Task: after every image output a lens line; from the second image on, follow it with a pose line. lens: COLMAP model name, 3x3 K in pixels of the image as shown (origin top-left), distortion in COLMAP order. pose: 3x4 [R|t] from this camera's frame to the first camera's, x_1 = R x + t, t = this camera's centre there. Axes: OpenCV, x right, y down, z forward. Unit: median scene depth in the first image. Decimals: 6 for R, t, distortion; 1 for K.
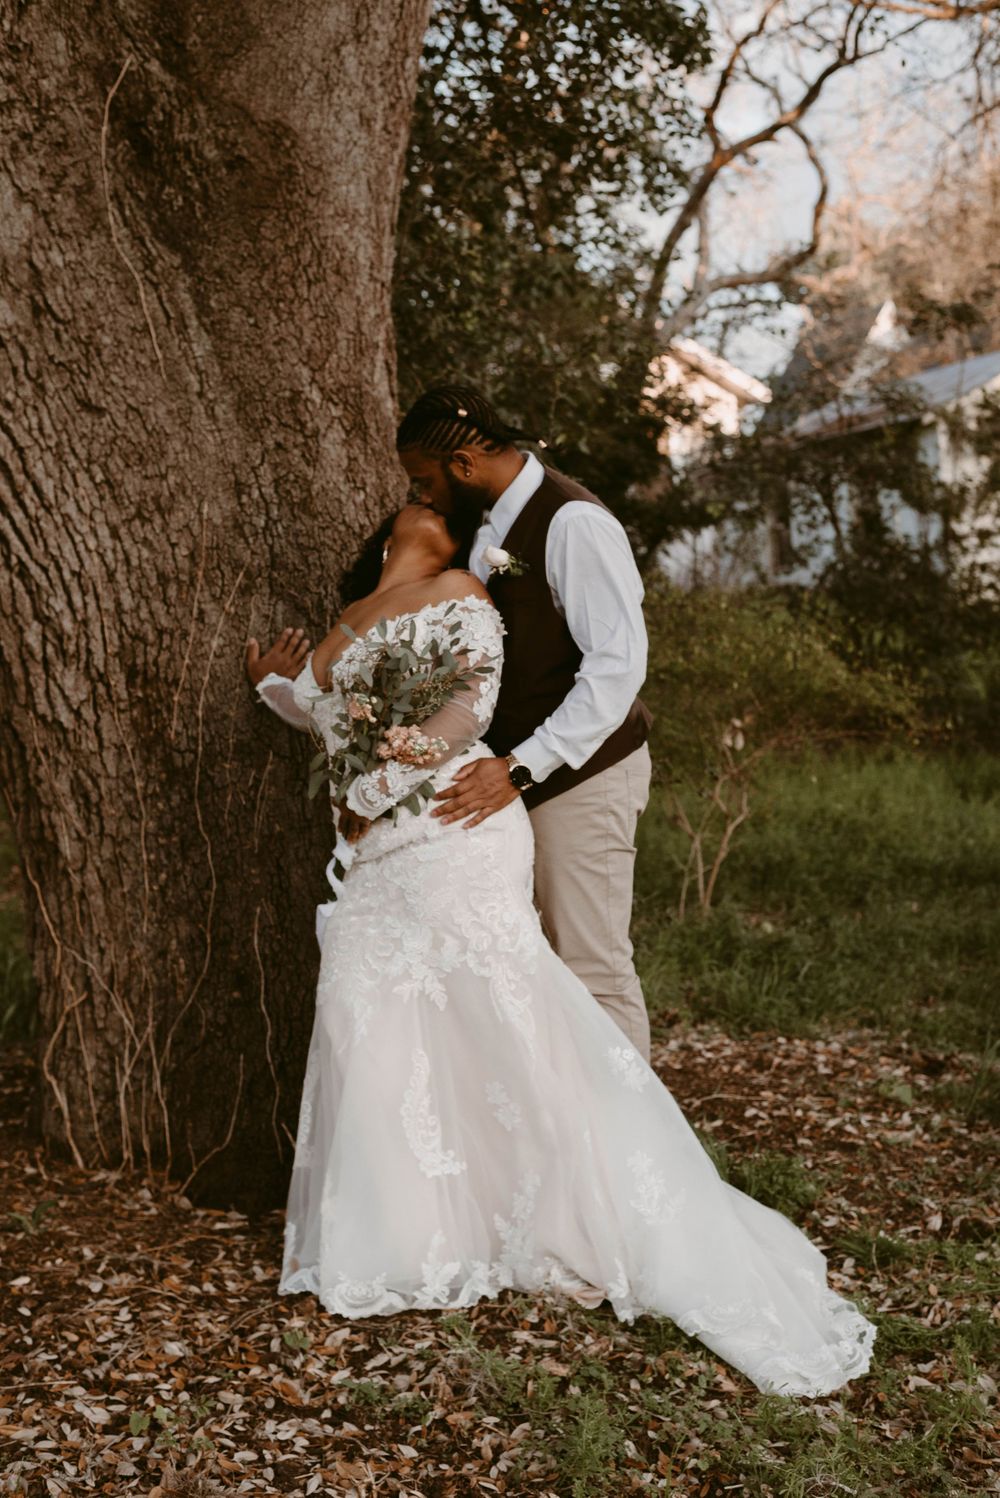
lens RADIAL K [[2324.8, 0, 483.9], [0, 2324.8, 742.1], [0, 0, 1]] dist [-0.100219, 0.000000]
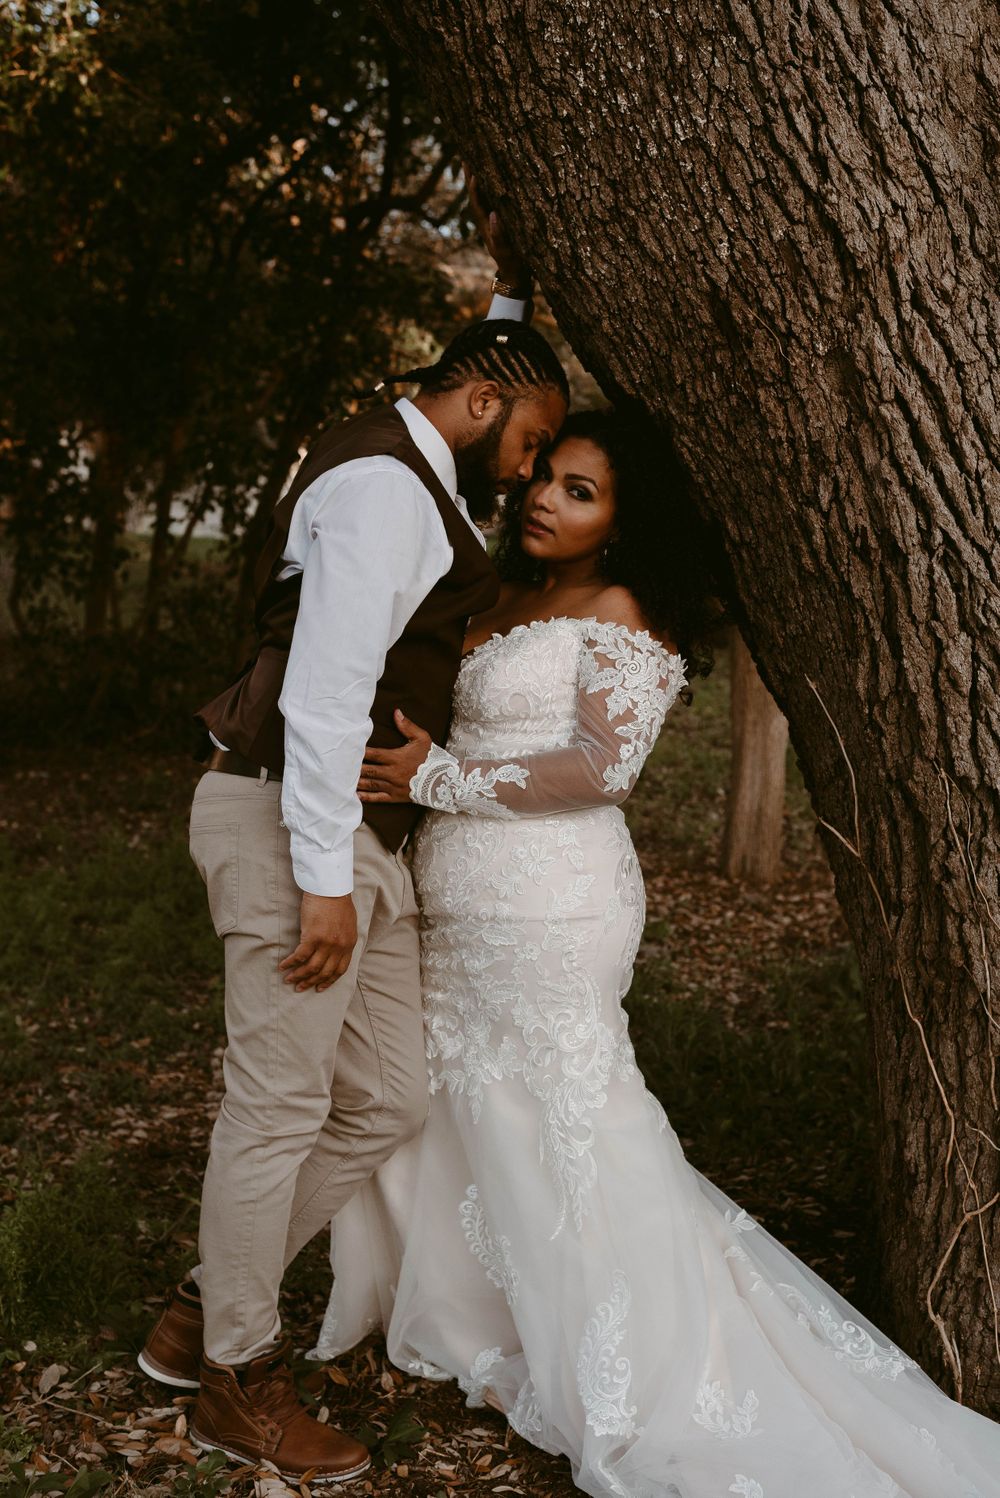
lens RADIAL K [[2324.8, 0, 490.6], [0, 2324.8, 761.6], [0, 0, 1]] dist [-0.100219, 0.000000]
pose [[0.986108, 0.048745, -0.158791, -0.219306], [-0.040724, 0.997743, 0.053383, -0.045308], [0.161035, -0.046175, 0.985868, 0.337662]]
